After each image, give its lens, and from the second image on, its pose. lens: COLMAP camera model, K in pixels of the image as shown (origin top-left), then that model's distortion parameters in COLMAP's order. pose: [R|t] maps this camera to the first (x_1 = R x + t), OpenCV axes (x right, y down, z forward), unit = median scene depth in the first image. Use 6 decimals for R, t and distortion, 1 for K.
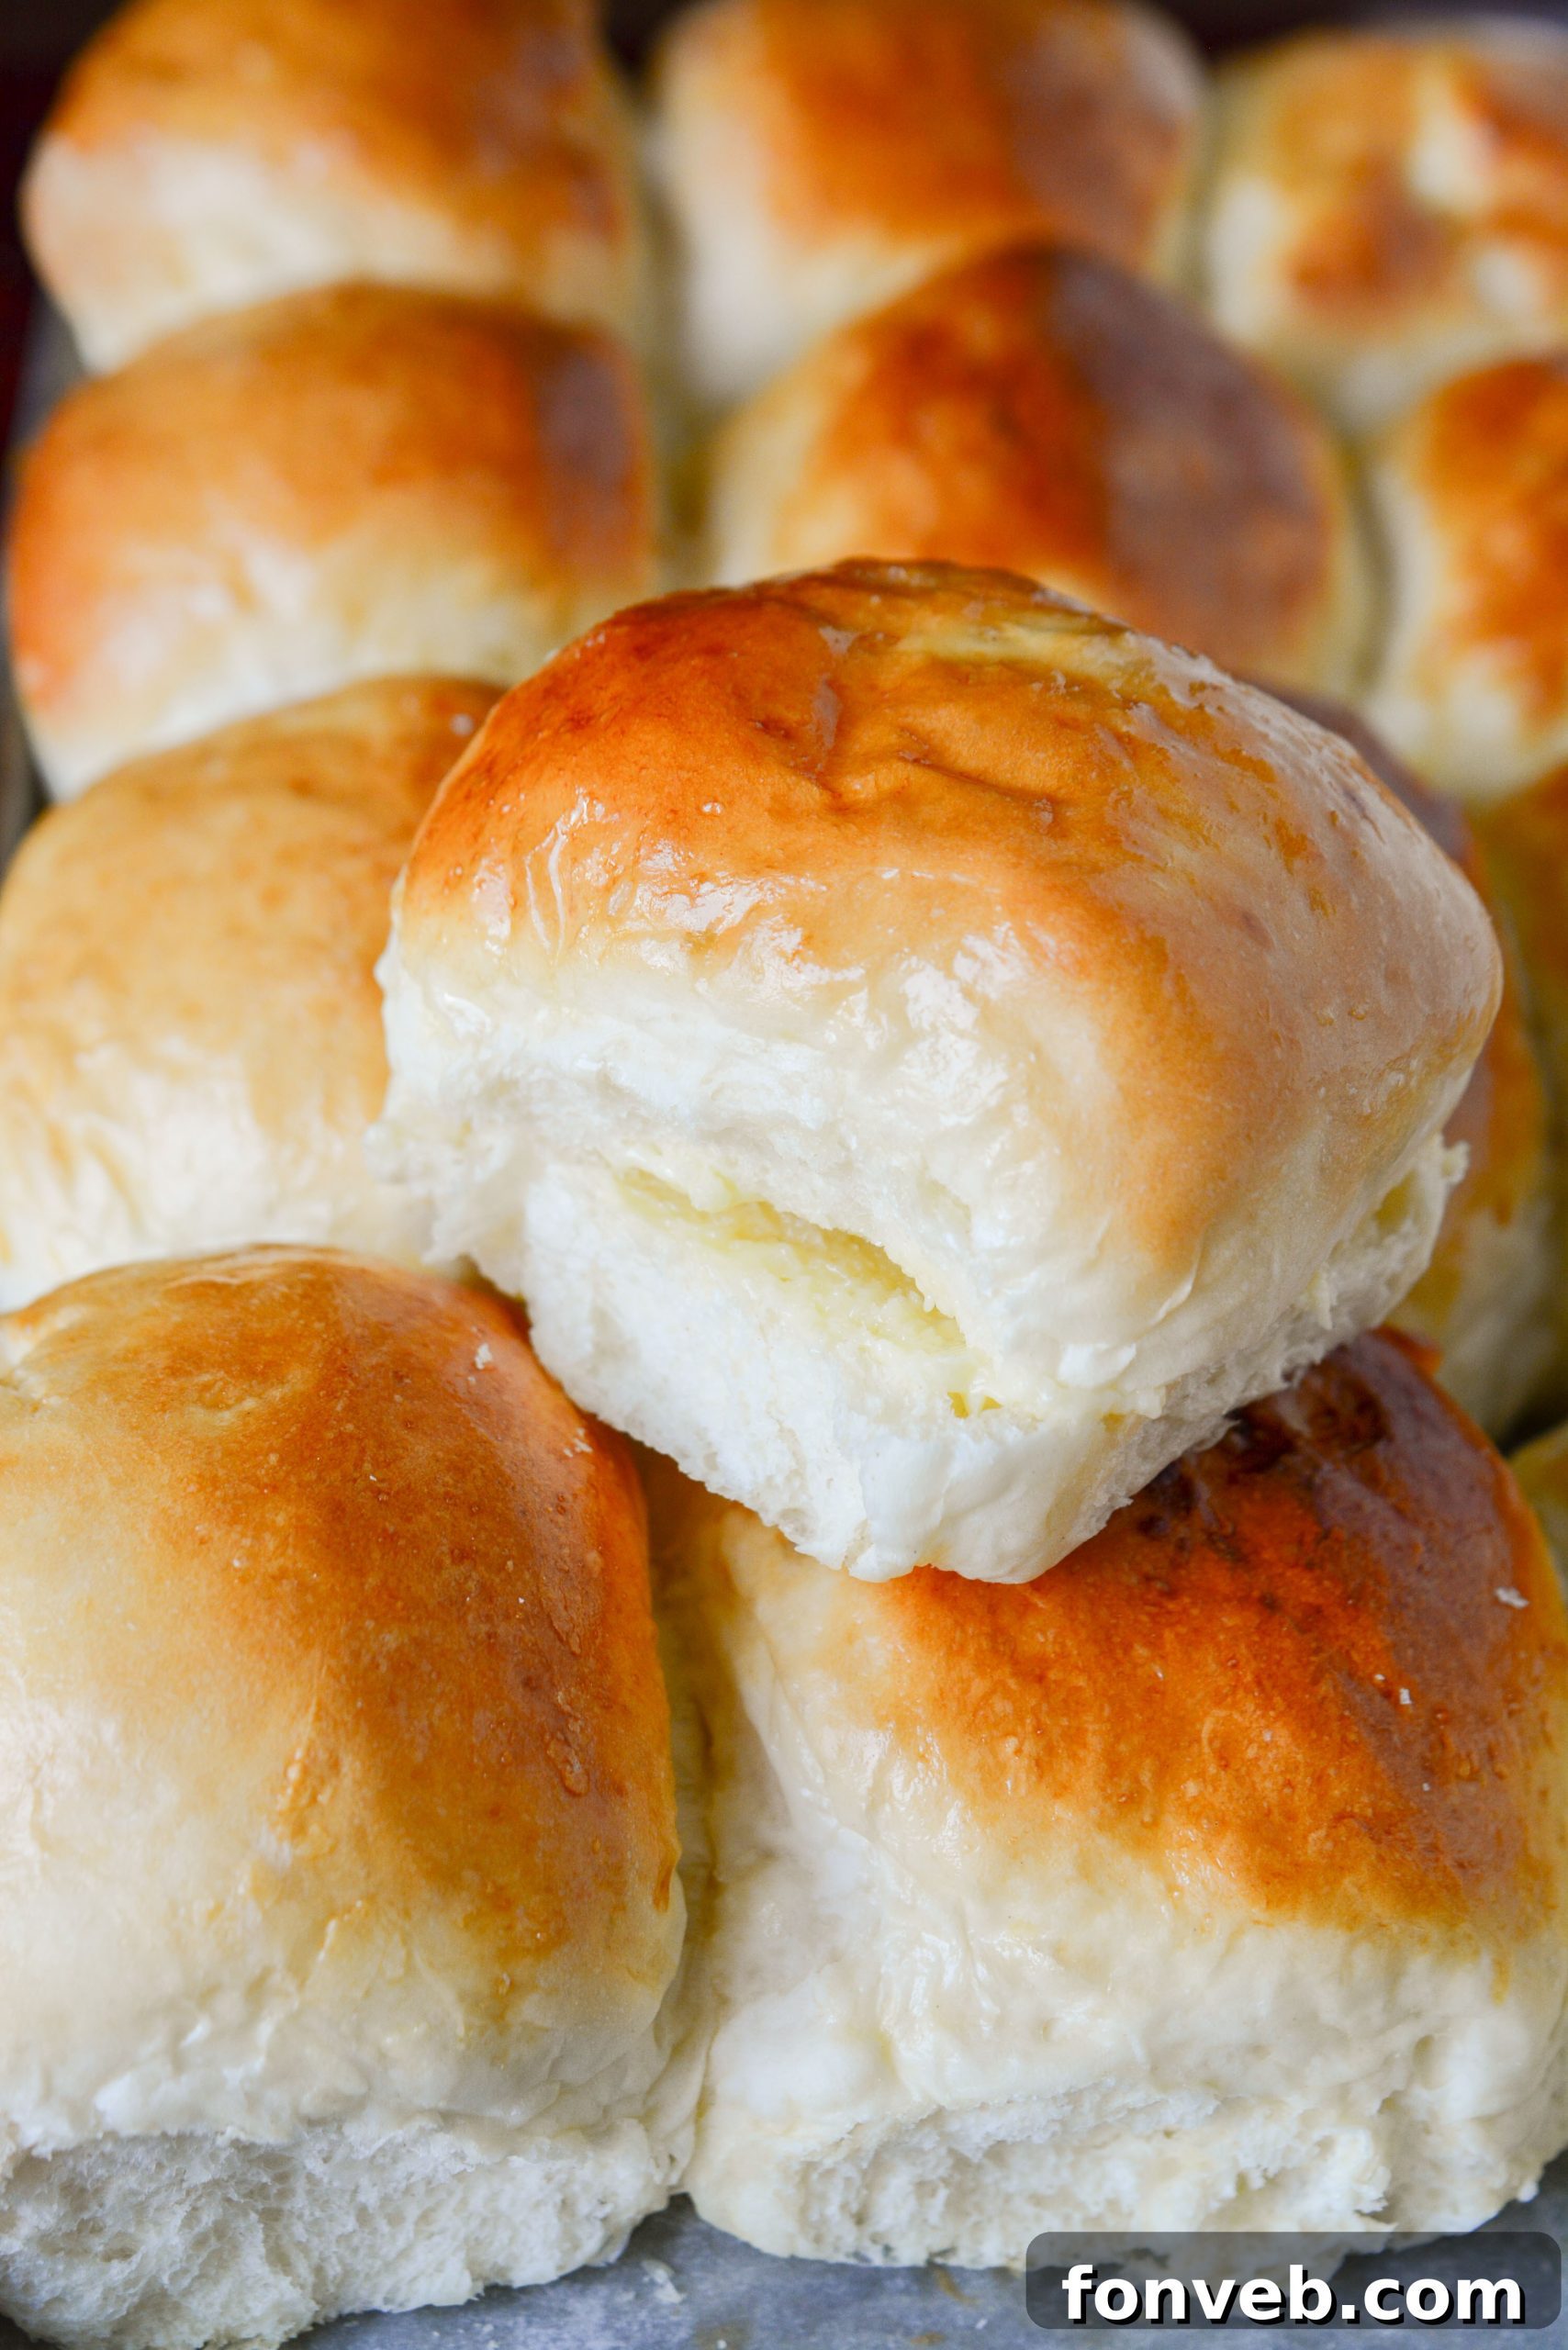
lens RADIAL K [[3782.5, 0, 784.0], [0, 3782.5, 1175.0], [0, 0, 1]] dist [-0.065259, 0.046259]
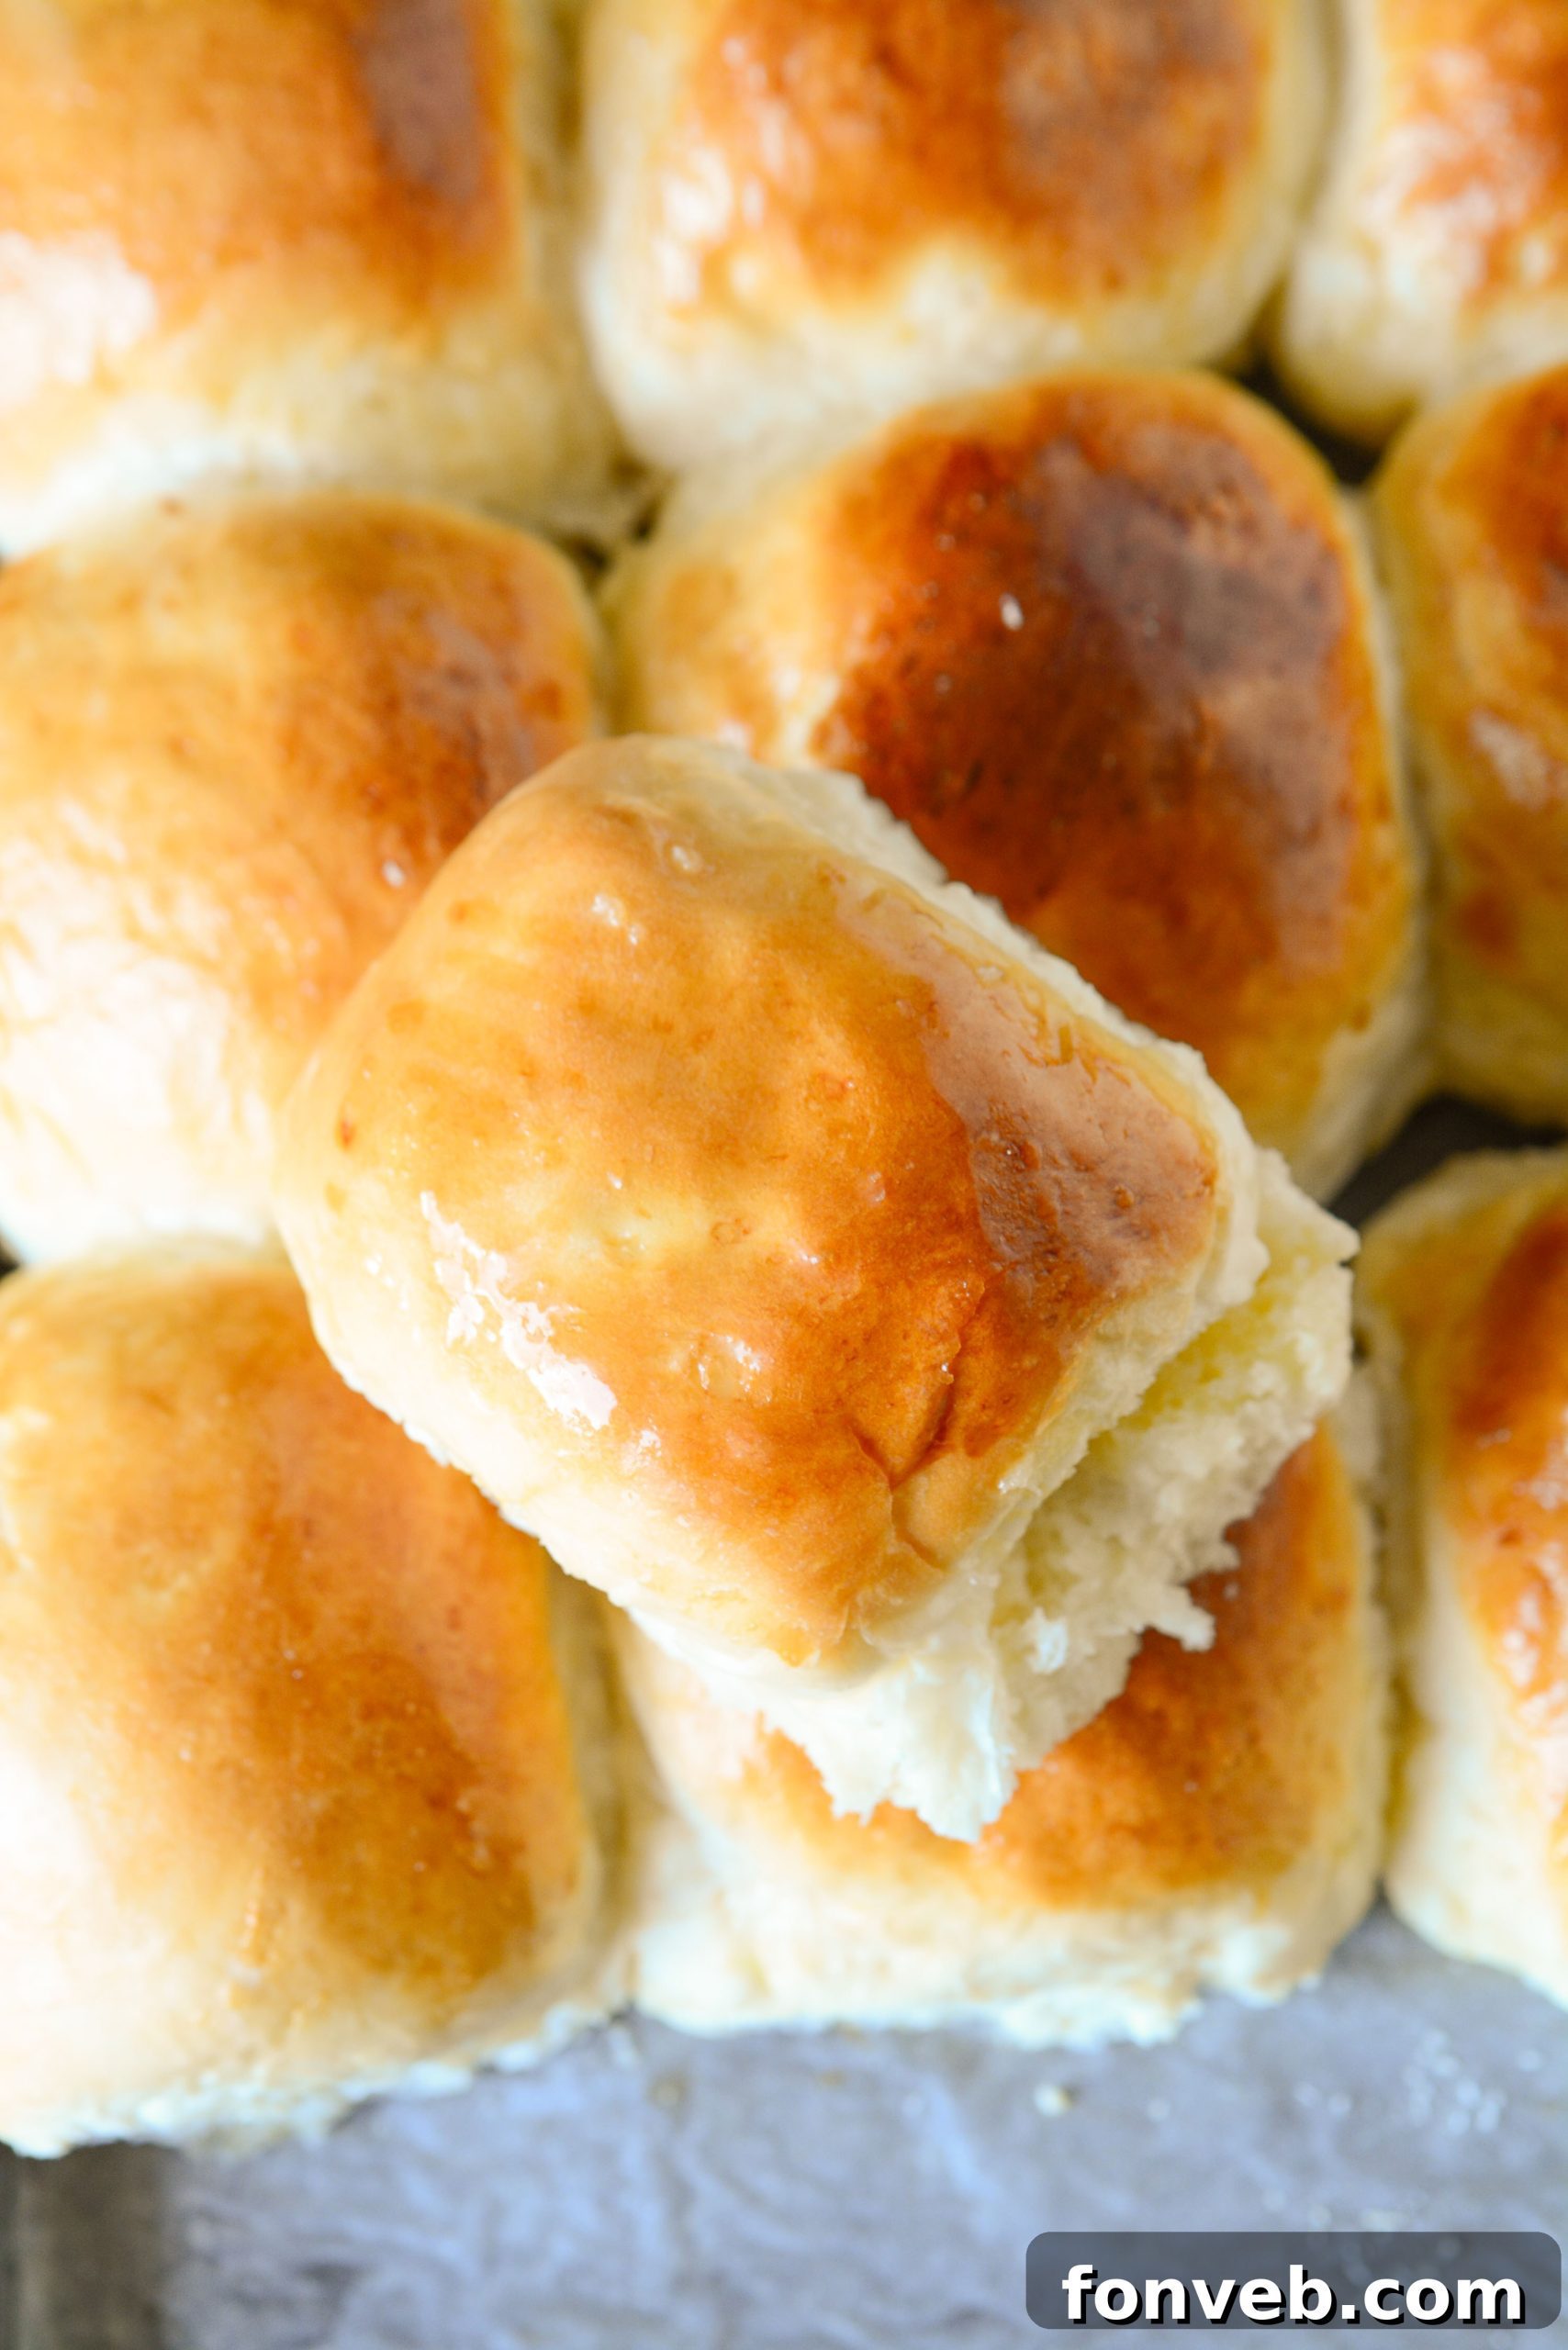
lens RADIAL K [[4563.8, 0, 784.0], [0, 4563.8, 1175.0], [0, 0, 1]] dist [-0.022134, 0.023317]
pose [[0.992587, -0.031096, -0.117494, 0.221108], [0.089598, 0.840404, 0.534503, -0.801847], [0.082122, -0.541068, 0.836960, -0.125728]]
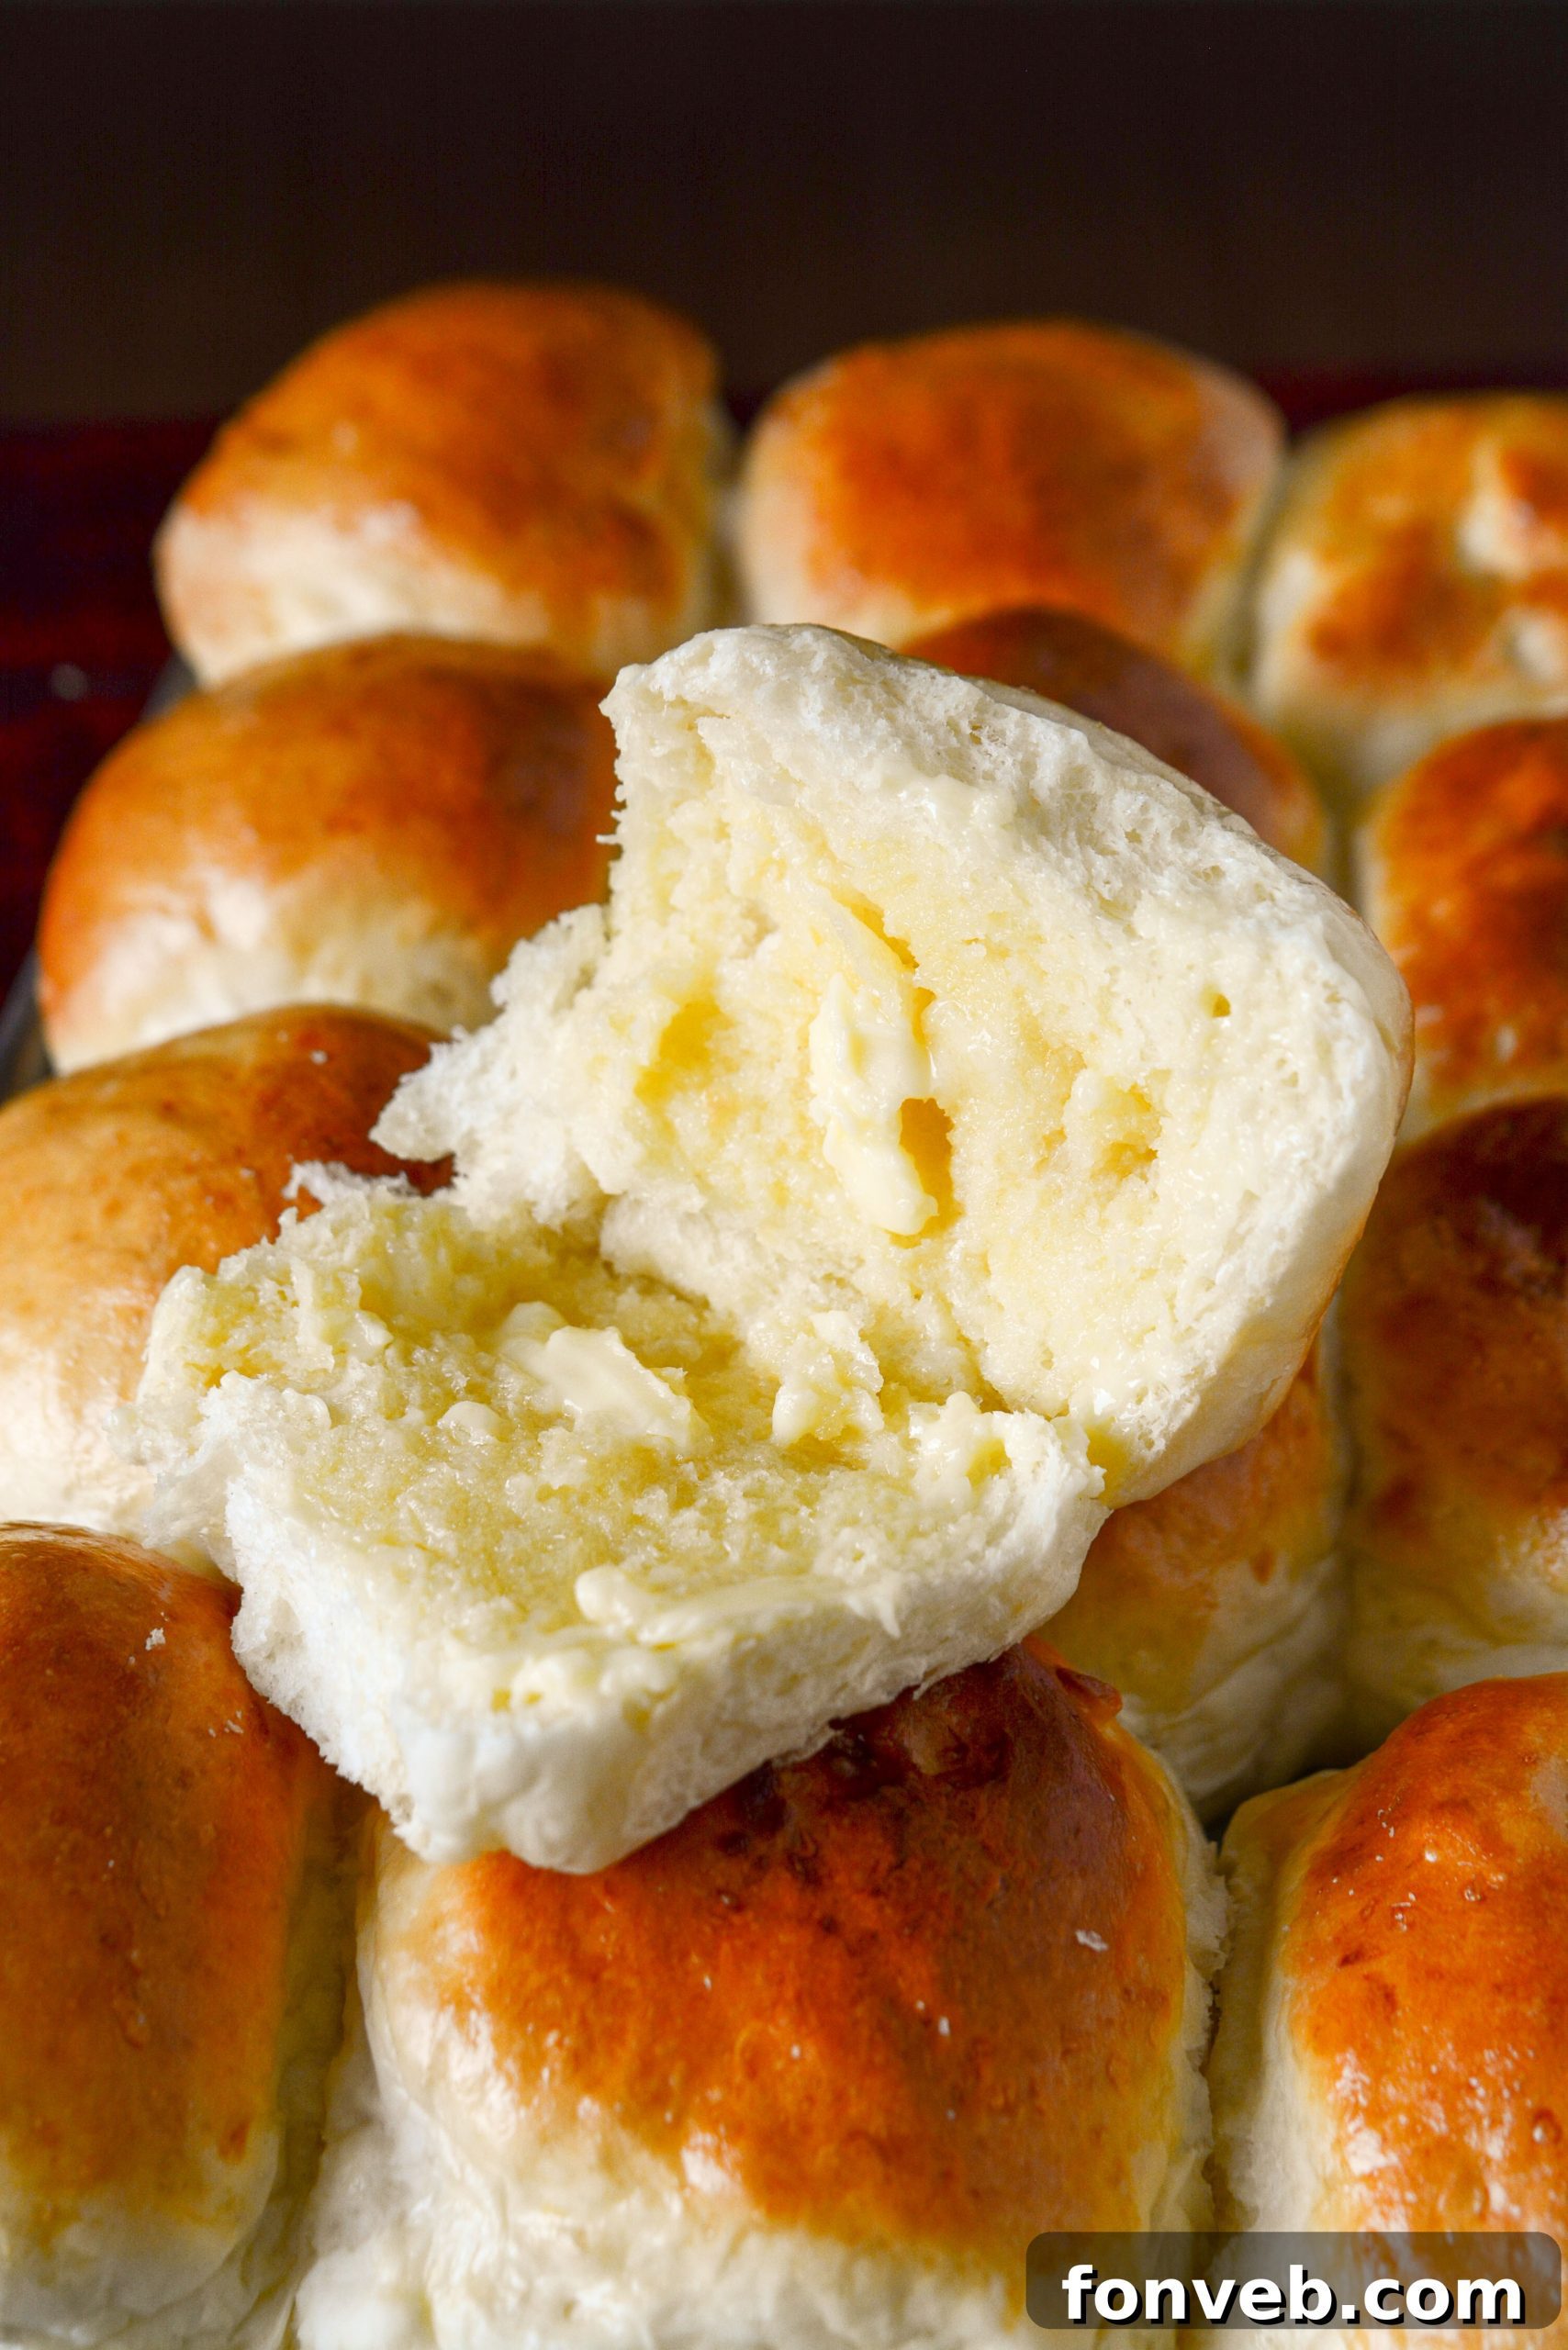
lens RADIAL K [[3782.5, 0, 784.0], [0, 3782.5, 1175.0], [0, 0, 1]] dist [-0.065259, 0.046259]
pose [[0.978971, 0.044179, -0.199158, 0.325351], [-0.058054, 0.996236, -0.064373, -0.027592], [0.195565, 0.074582, 0.977851, -0.050785]]
